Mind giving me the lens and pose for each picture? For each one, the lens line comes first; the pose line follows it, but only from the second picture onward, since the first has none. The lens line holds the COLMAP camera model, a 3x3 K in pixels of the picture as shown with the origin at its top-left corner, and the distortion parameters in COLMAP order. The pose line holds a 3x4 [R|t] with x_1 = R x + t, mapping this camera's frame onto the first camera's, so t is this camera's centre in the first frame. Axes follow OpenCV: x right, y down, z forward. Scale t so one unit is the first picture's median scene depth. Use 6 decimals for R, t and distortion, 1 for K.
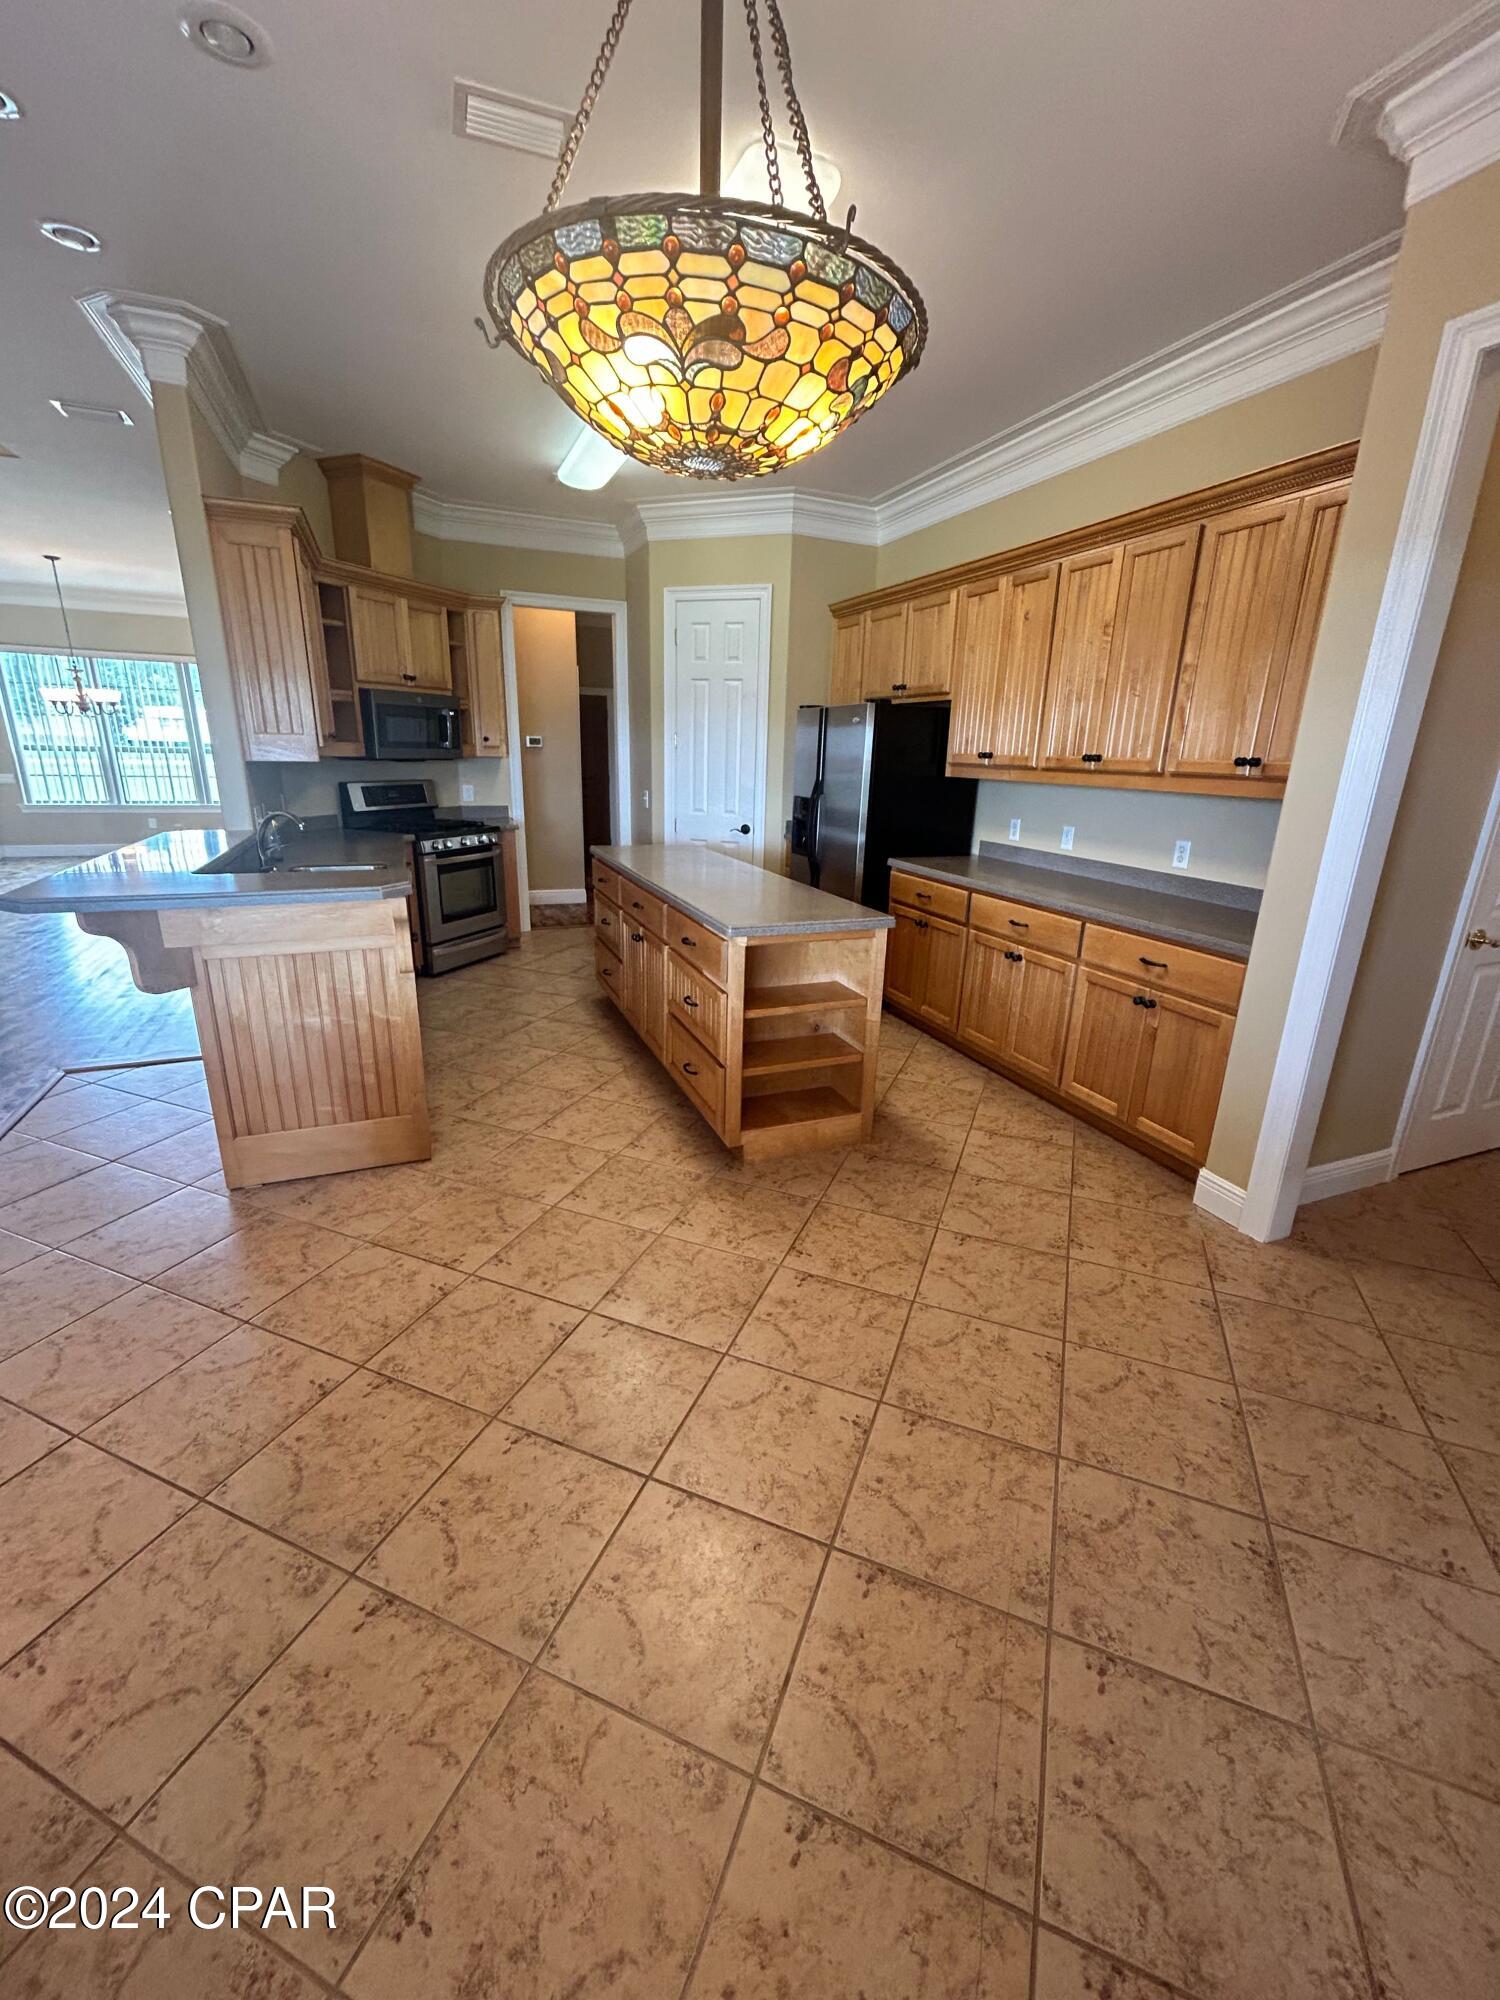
lens RADIAL K [[814.1, 0, 754.3], [0, 814.1, 1000.2], [0, 0, 1]] dist [0.000823, 0.001223]
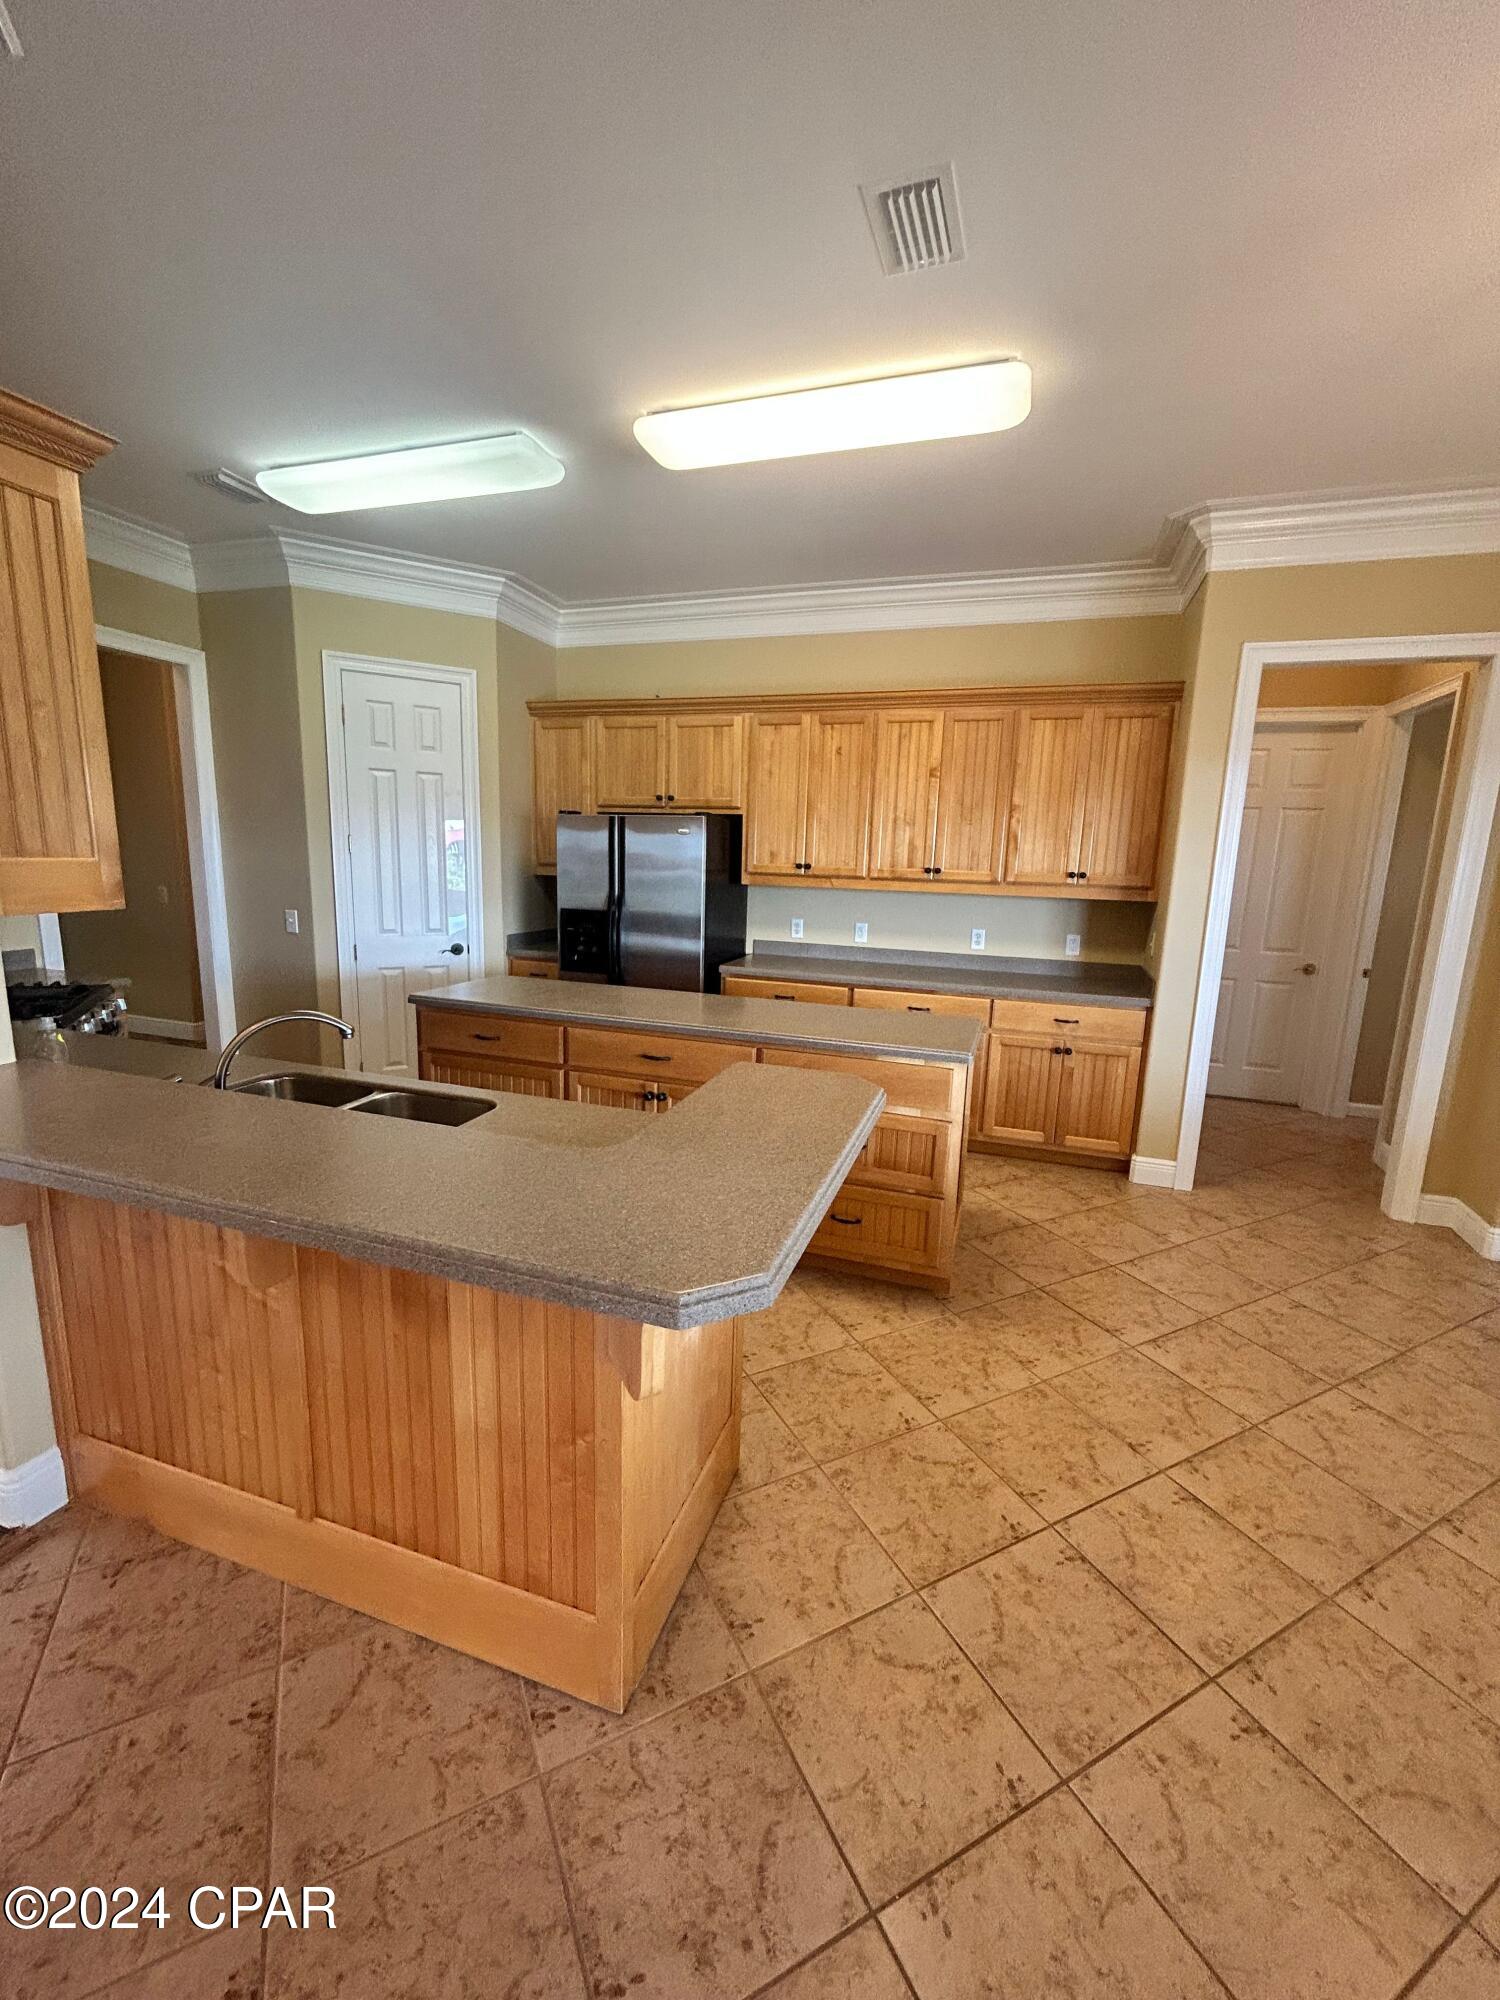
lens RADIAL K [[814.1, 0, 758.2], [0, 814.1, 996.8], [0, 0, 1]] dist [0.000823, 0.001223]
pose [[0.650931, -0.138974, 0.746307, -0.772829], [0.211975, 0.977271, -0.002902, -0.172543], [-0.728941, 0.160087, 0.665595, 0.423642]]
